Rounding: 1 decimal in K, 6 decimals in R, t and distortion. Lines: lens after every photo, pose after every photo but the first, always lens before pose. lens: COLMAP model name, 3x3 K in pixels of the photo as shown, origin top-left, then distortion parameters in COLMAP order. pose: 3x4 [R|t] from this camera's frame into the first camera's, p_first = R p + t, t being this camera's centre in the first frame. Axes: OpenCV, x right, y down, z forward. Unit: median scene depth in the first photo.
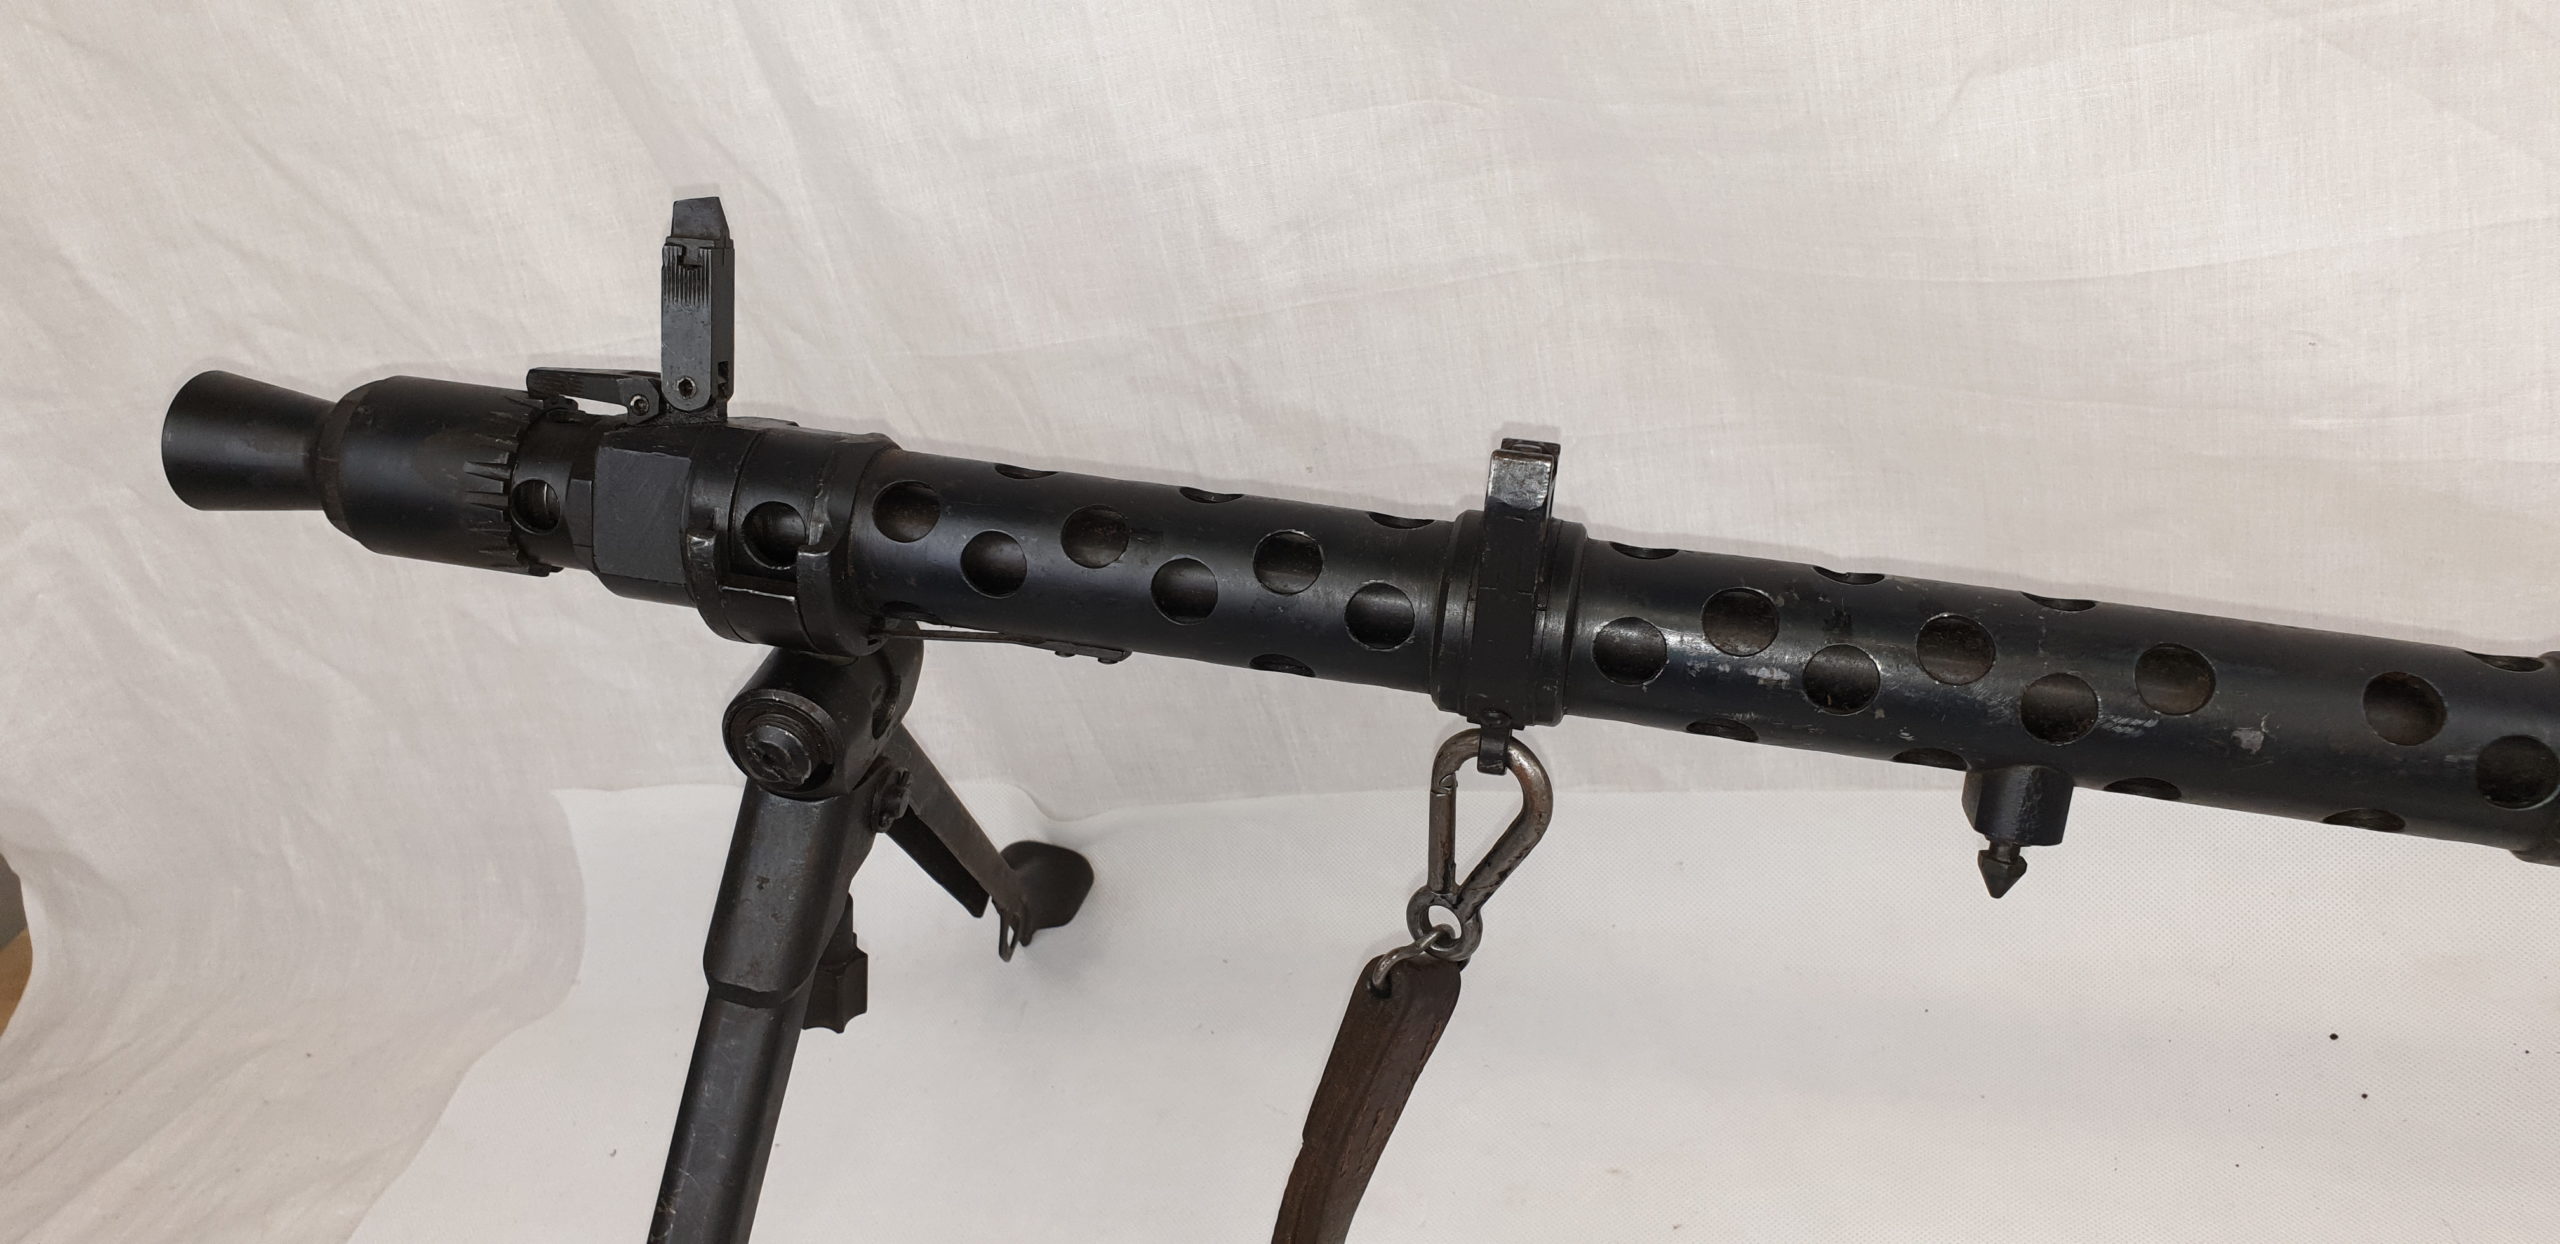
lens RADIAL K [[1887.8, 0, 1326.0], [0, 1887.8, 610.9], [0, 0, 1]] dist [0.112755, -0.187768]
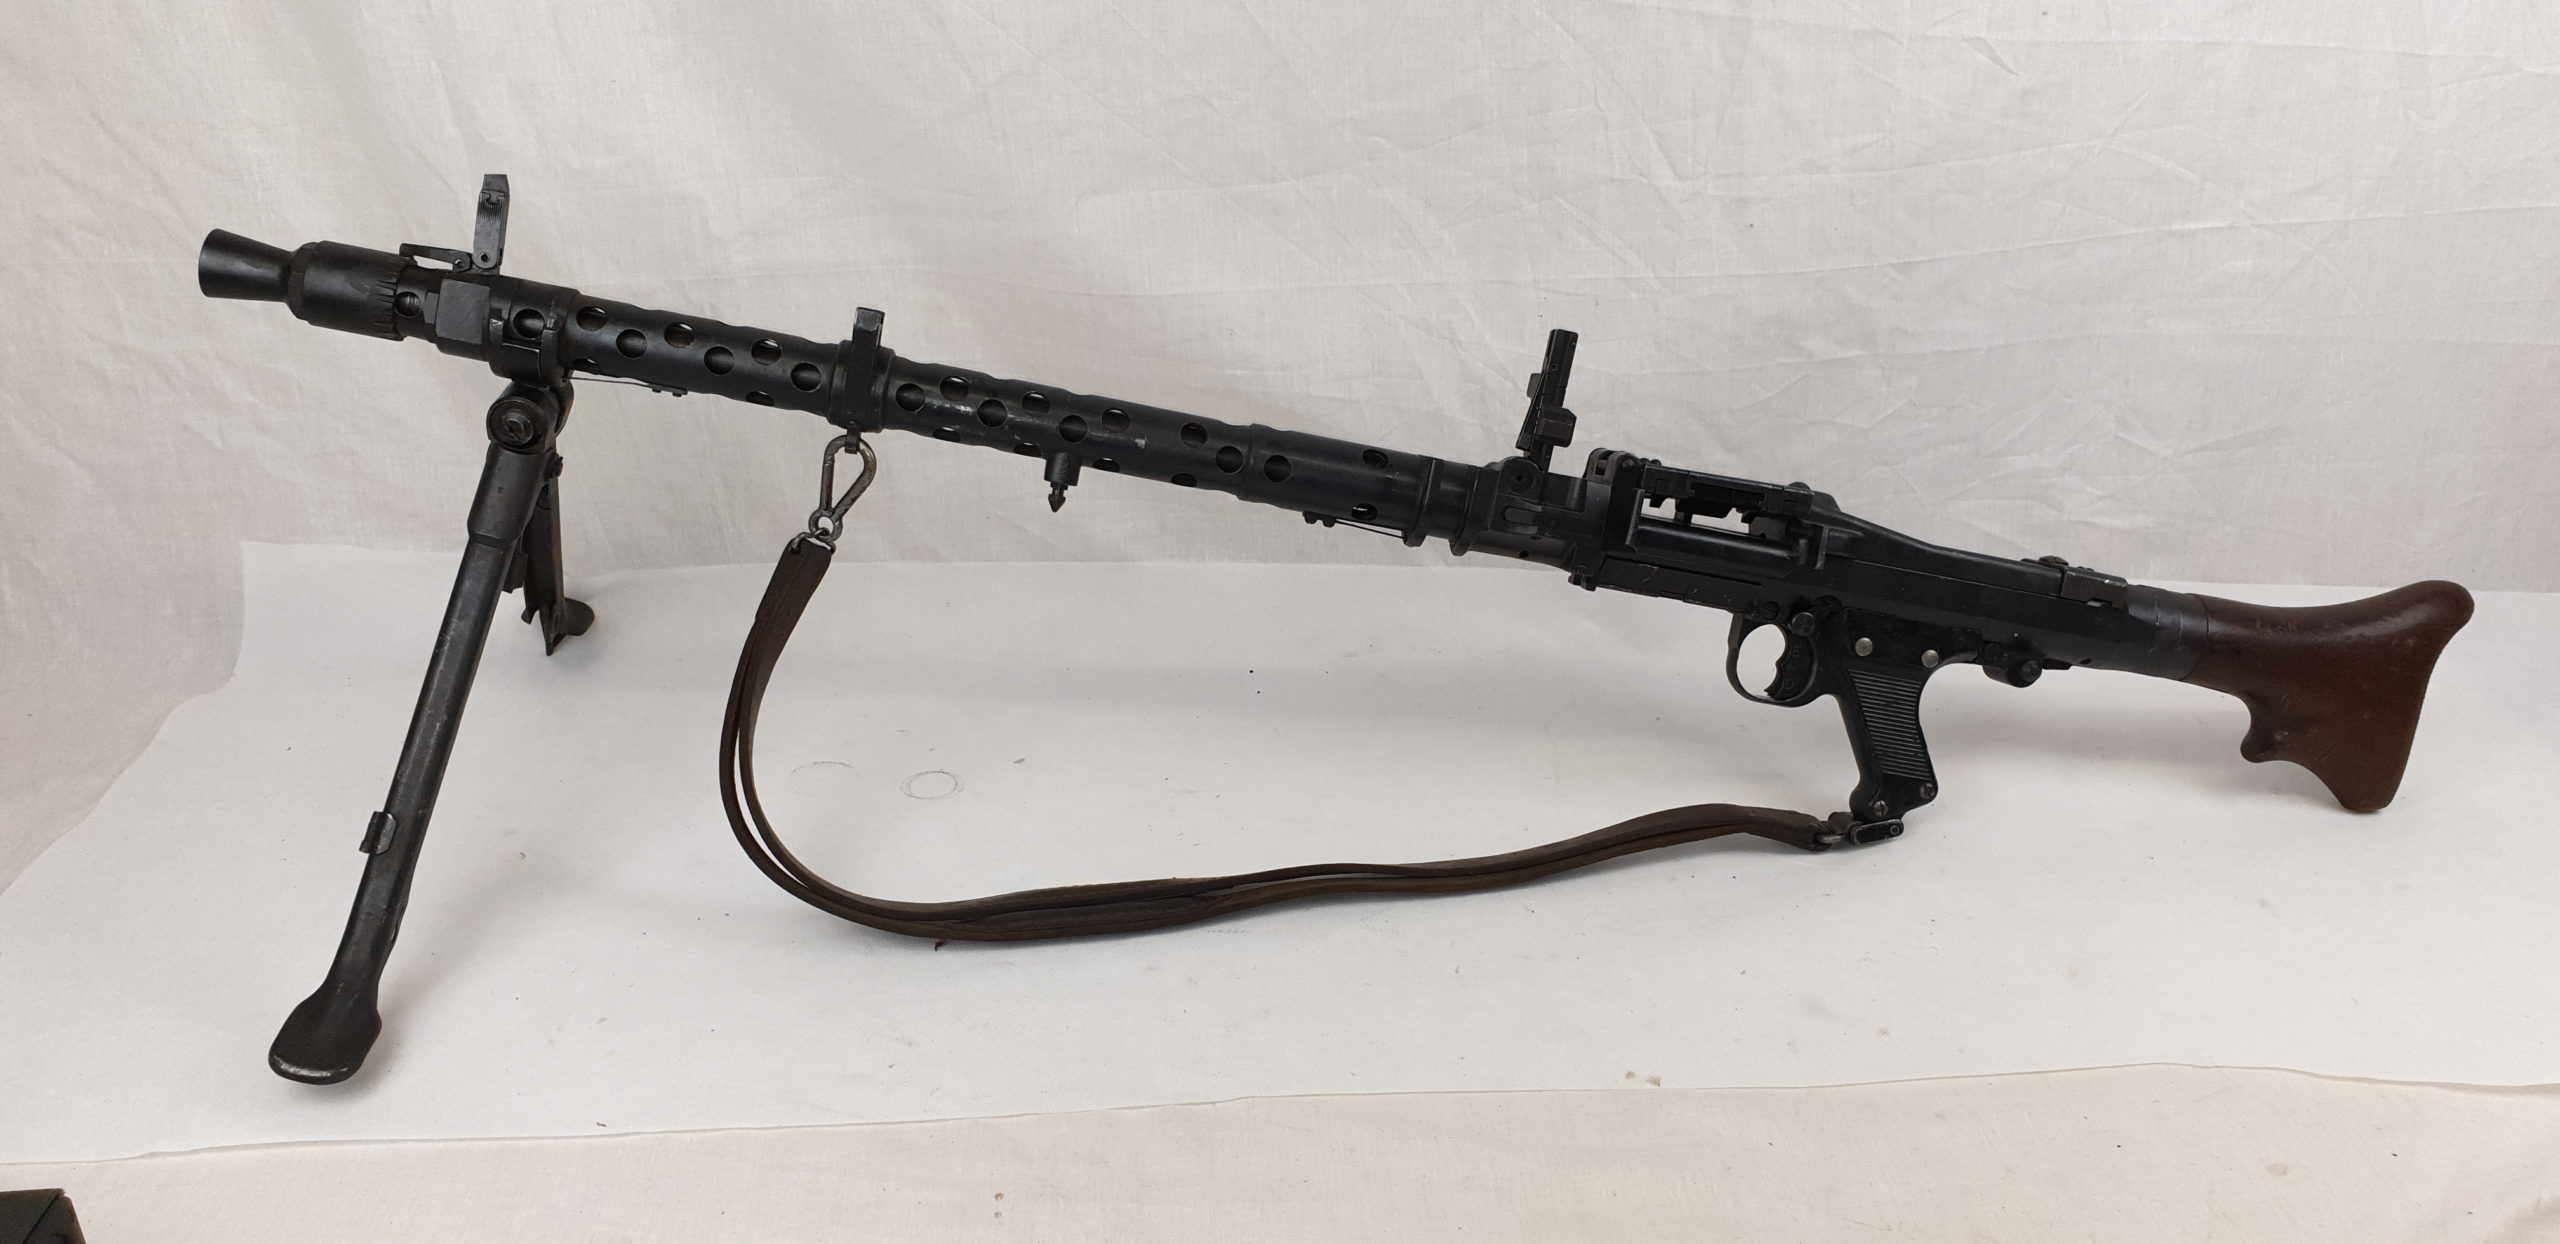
lens RADIAL K [[1842.1, 0, 1280.0], [0, 1842.1, 622.0], [0, 0, 1]] dist [0.006945, -0.000269]
pose [[0.946327, 0.048187, 0.319598, -0.124280], [-0.030858, 0.997777, -0.059068, 0.395910], [-0.321734, 0.046035, 0.945710, -1.279801]]
